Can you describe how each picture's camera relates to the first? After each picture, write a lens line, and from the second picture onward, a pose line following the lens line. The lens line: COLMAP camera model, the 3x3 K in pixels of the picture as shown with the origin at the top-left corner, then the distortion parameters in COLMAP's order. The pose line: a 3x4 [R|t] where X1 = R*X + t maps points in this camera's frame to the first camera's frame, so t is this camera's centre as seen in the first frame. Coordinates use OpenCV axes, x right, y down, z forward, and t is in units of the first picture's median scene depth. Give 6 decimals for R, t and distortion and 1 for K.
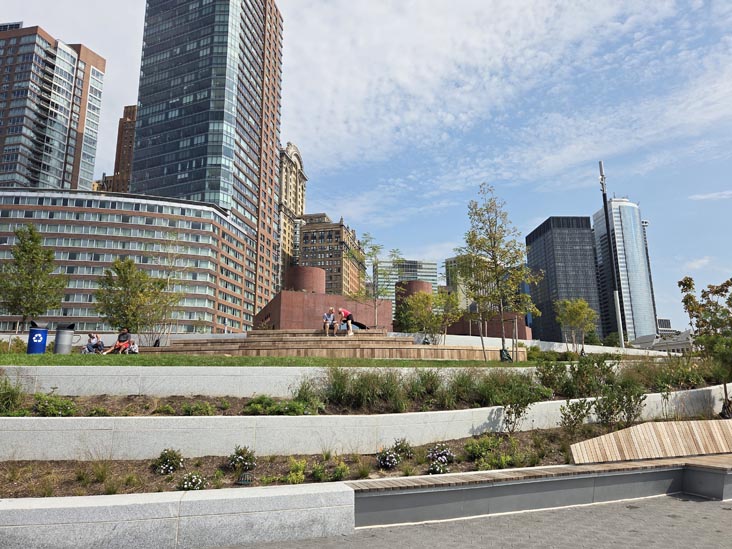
lens RADIAL K [[512.1, 0, 366.0], [0, 512.1, 274.5], [0, 0, 1]] dist [0.057168, -0.000106]
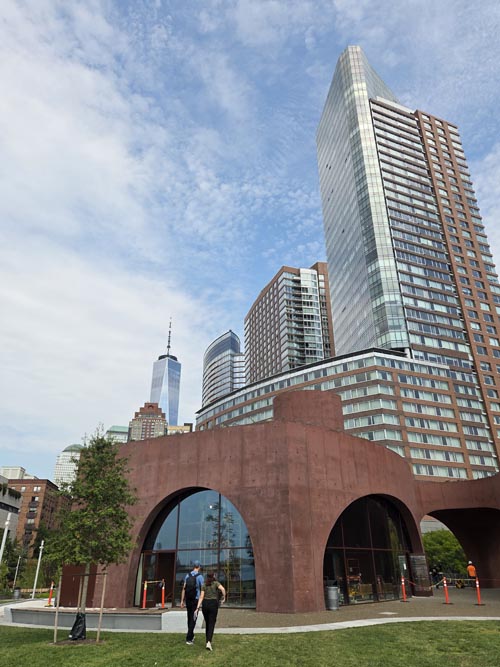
lens RADIAL K [[466.7, 0, 250.0], [0, 466.7, 333.5], [0, 0, 1]] dist [0.057168, -0.000106]
pose [[0.540812, -0.368818, -0.755973, 0.169389], [0.179546, 0.928648, -0.324617, 0.052067], [0.821758, 0.039825, 0.568444, 0.326061]]
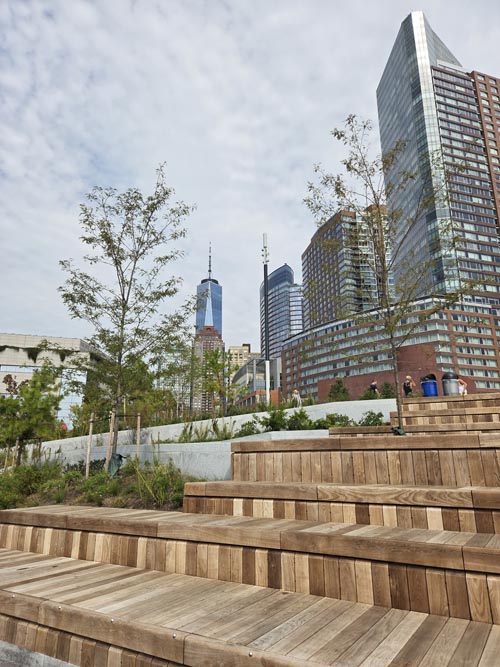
lens RADIAL K [[455.2, 0, 250.0], [0, 455.2, 333.5], [0, 0, 1]] dist [0.040074, -0.006895]
pose [[0.484163, -0.238073, -0.841966, 0.290376], [0.189299, 0.967982, -0.164851, 0.031418], [0.854255, -0.079569, 0.513728, 0.111939]]
